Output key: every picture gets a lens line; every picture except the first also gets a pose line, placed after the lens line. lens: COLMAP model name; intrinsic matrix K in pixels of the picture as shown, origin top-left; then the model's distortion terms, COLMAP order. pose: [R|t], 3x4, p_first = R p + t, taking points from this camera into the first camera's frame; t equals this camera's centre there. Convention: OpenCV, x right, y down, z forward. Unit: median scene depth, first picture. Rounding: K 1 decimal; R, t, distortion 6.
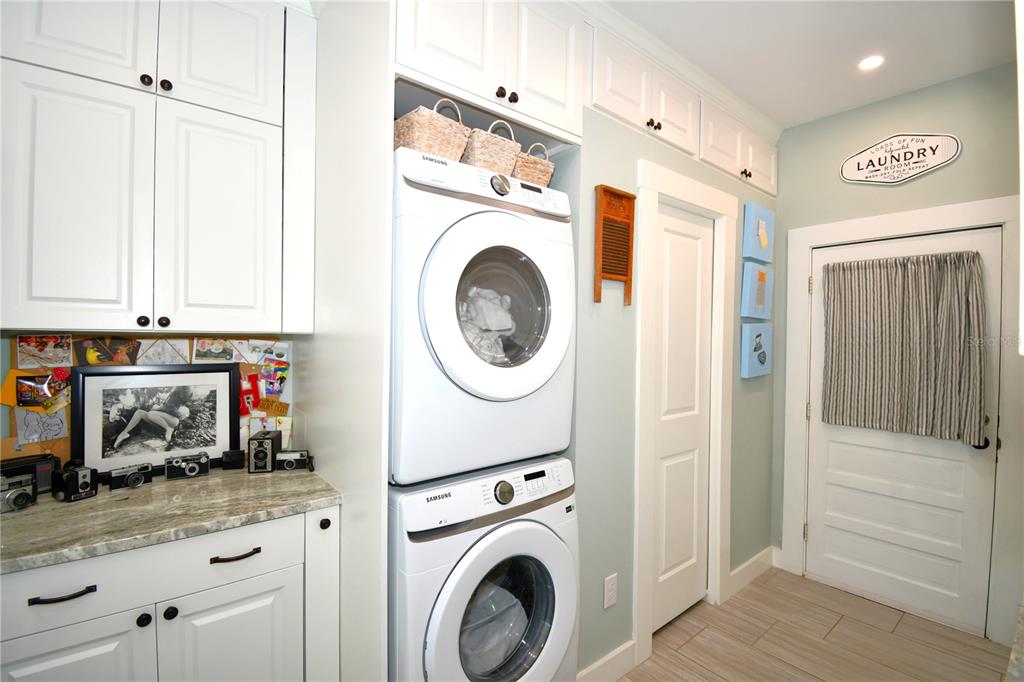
lens RADIAL K [[451.8, 0, 507.9], [0, 451.8, 339.1], [0, 0, 1]] dist [0.022159, -0.026841]
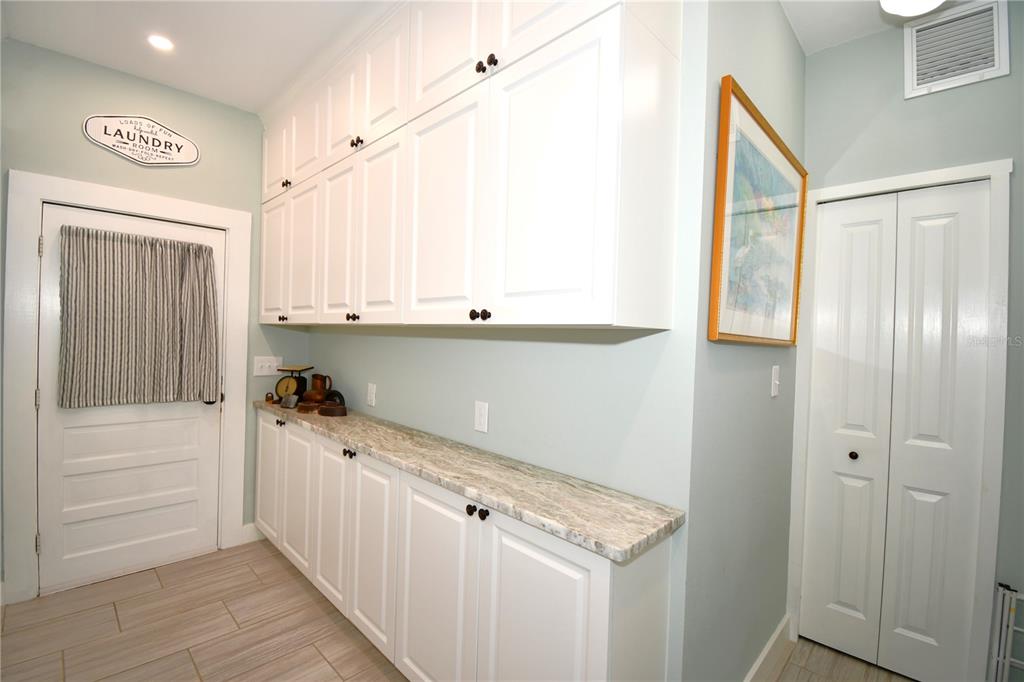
lens RADIAL K [[451.8, 0, 507.9], [0, 451.8, 339.1], [0, 0, 1]] dist [0.022159, -0.026841]
pose [[-0.102594, -0.022477, 0.994469, -0.264060], [-0.027929, 0.999416, 0.019708, 0.012072], [-0.994331, -0.025753, -0.103162, 0.267048]]
